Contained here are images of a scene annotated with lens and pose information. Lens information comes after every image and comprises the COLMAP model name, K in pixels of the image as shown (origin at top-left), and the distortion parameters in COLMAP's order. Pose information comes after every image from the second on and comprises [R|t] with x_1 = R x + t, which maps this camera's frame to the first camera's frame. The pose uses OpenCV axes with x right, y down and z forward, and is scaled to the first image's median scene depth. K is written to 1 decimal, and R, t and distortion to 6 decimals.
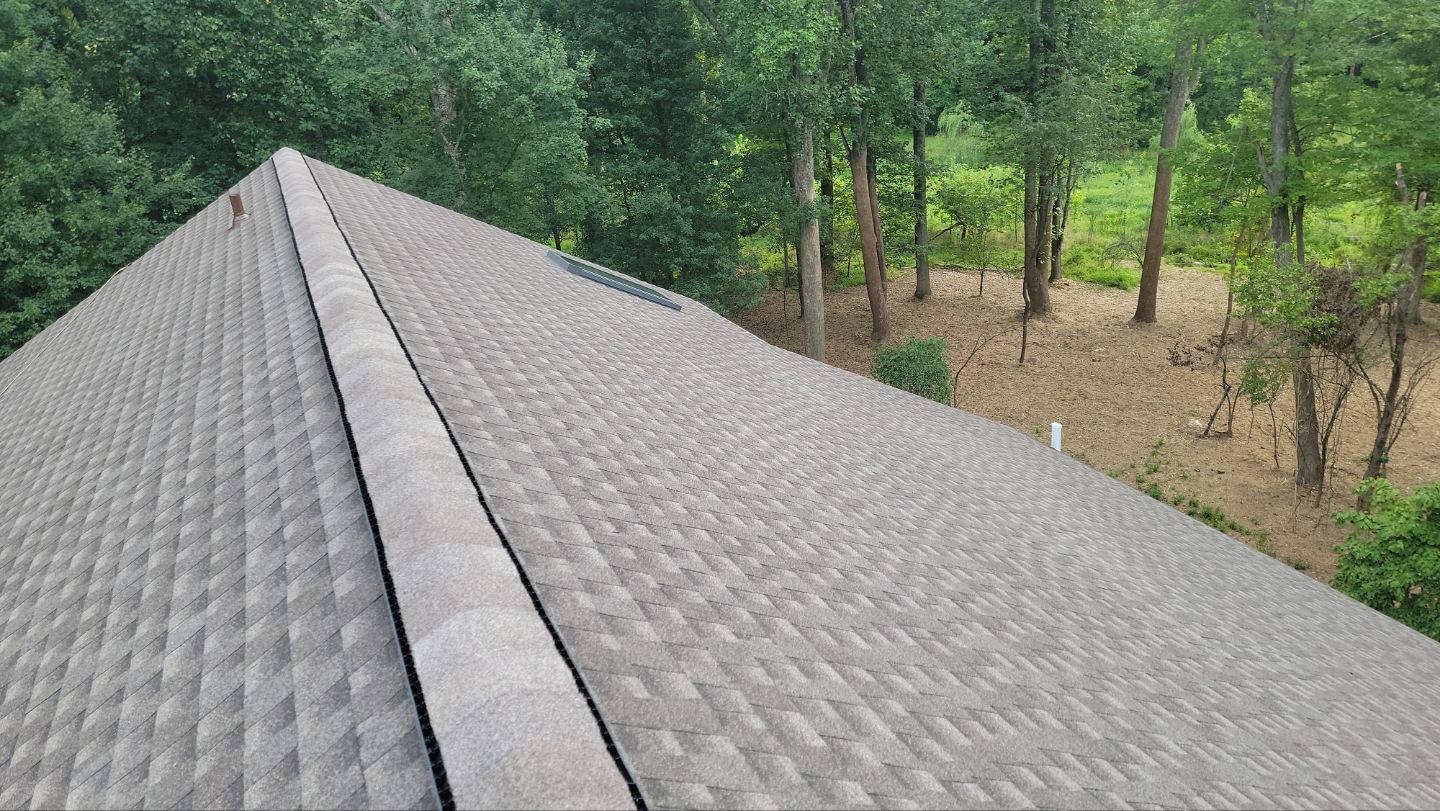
lens RADIAL K [[992.9, 0, 723.3], [0, 992.9, 424.1], [0, 0, 1]] dist [0.091758, -0.077278]
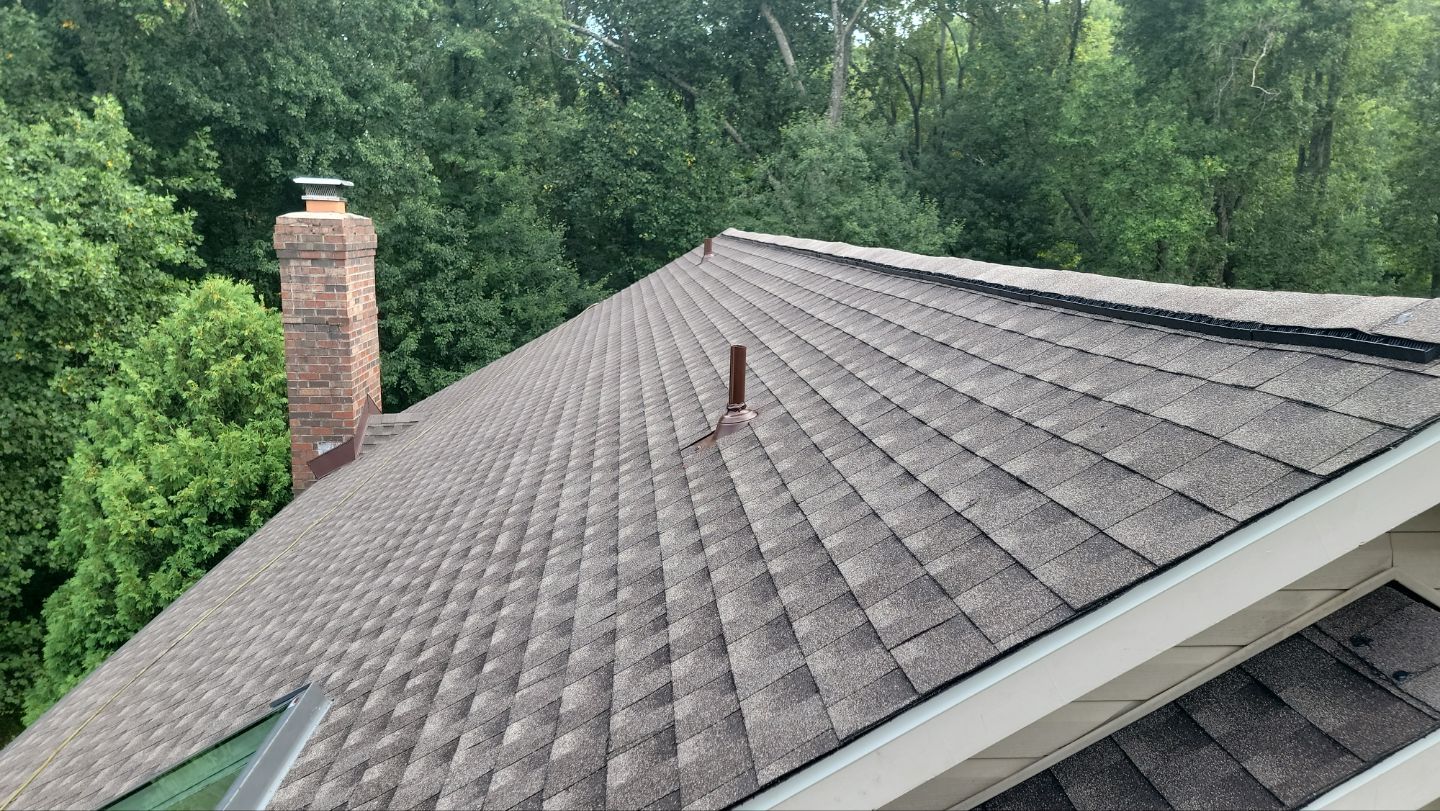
lens RADIAL K [[1031.5, 0, 738.5], [0, 1031.5, 423.9], [0, 0, 1]] dist [0.088117, -0.078083]
pose [[0.948318, 0.148526, -0.280416, -0.019895], [-0.200580, 0.965334, -0.167025, 0.112731], [0.245887, 0.214639, 0.945235, -0.102324]]
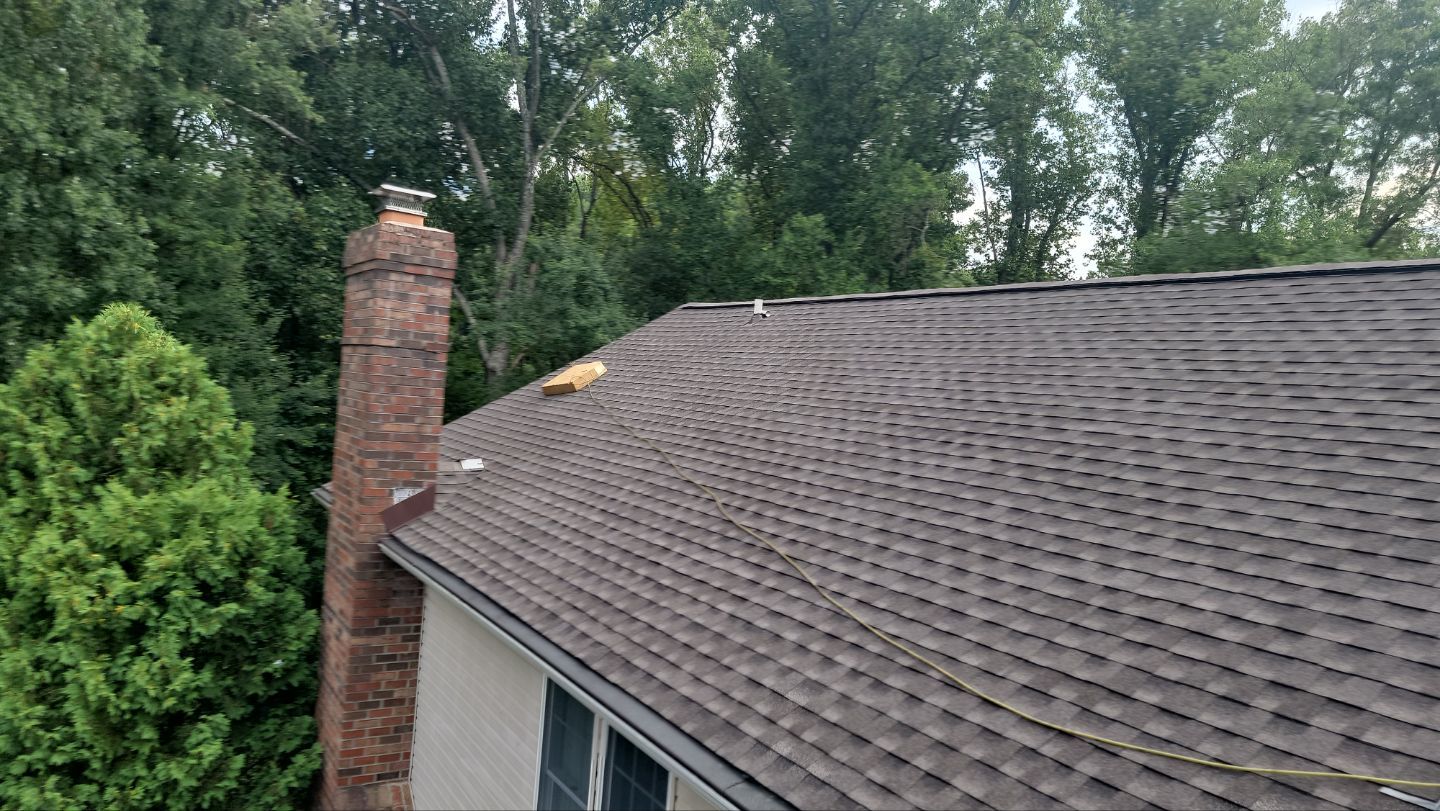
lens RADIAL K [[1017.1, 0, 728.1], [0, 1017.1, 424.1], [0, 0, 1]] dist [0.103053, -0.099007]
pose [[0.980427, 0.147374, 0.130548, -0.348791], [-0.090773, 0.926768, -0.364502, 0.216941], [-0.174706, 0.345517, 0.922006, -0.091340]]
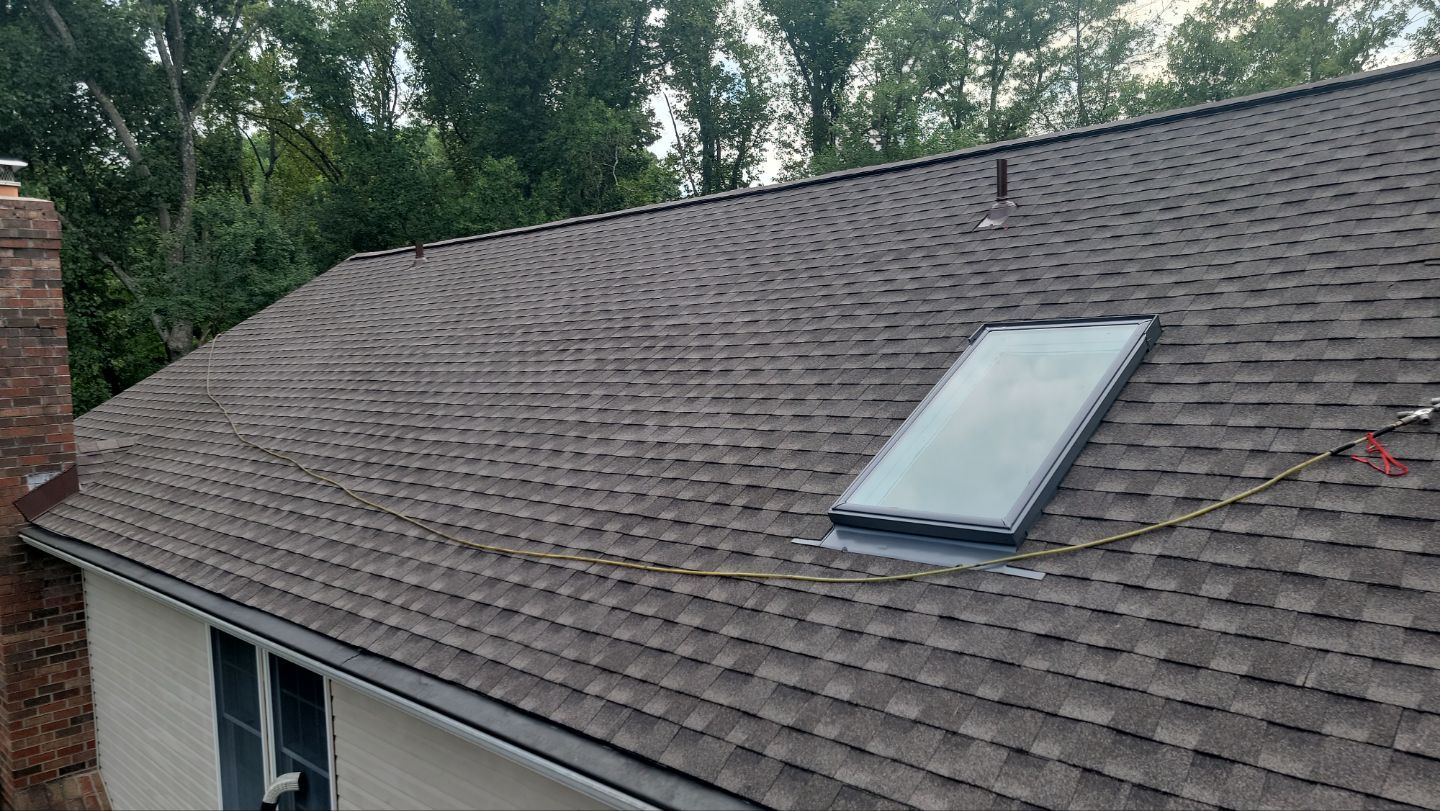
lens RADIAL K [[1003.1, 0, 736.5], [0, 1003.1, 403.1], [0, 0, 1]] dist [0.094061, -0.086012]
pose [[0.924522, 0.009520, 0.381009, -0.313709], [0.123381, 0.938379, -0.322833, 0.243110], [-0.360604, 0.345476, 0.866378, -0.137046]]
